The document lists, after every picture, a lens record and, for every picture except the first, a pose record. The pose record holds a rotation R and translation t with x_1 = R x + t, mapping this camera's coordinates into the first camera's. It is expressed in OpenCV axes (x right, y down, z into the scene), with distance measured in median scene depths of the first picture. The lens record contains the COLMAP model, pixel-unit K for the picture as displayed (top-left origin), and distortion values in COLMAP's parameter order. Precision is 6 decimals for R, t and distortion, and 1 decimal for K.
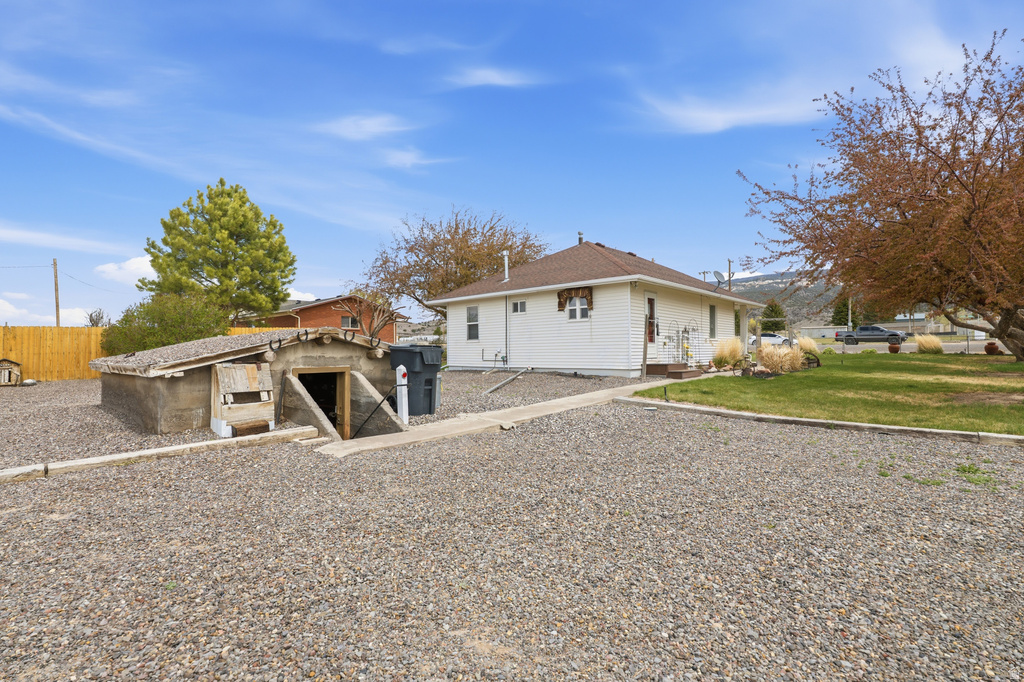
lens RADIAL K [[495.5, 0, 513.9], [0, 495.5, 315.8], [0, 0, 1]] dist [-0.001551, -0.000050]
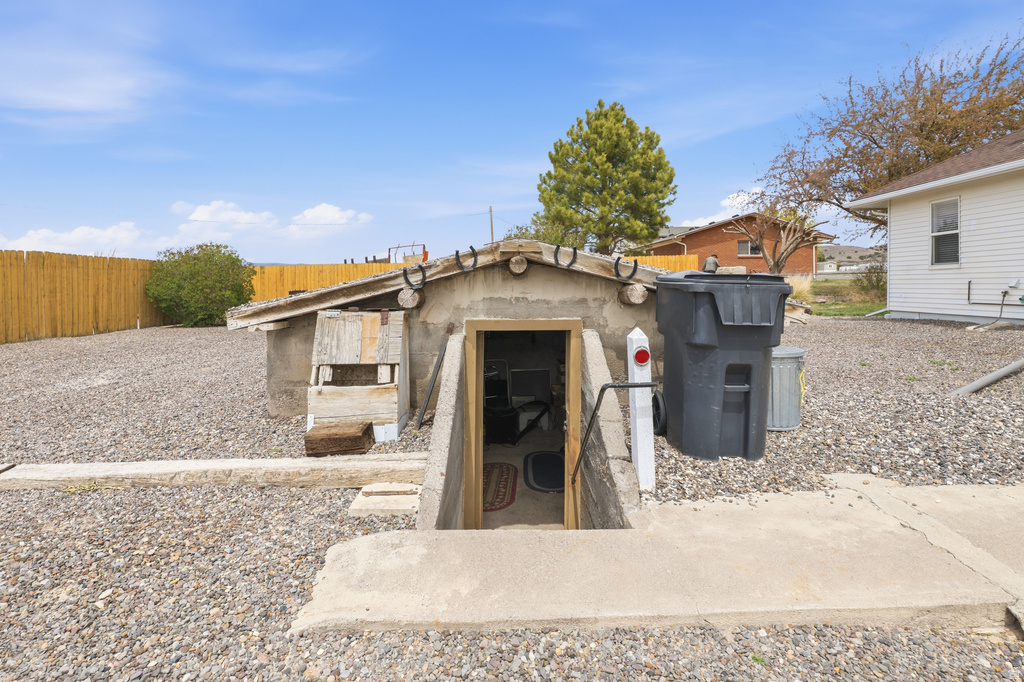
lens RADIAL K [[507.2, 0, 513.1], [0, 507.2, 297.8], [0, 0, 1]] dist [0.002583, 0.000950]
pose [[0.690549, 0.019400, -0.723025, -0.007581], [0.052749, 0.995627, 0.077095, 0.019061], [0.721359, -0.091377, 0.686506, 0.299955]]
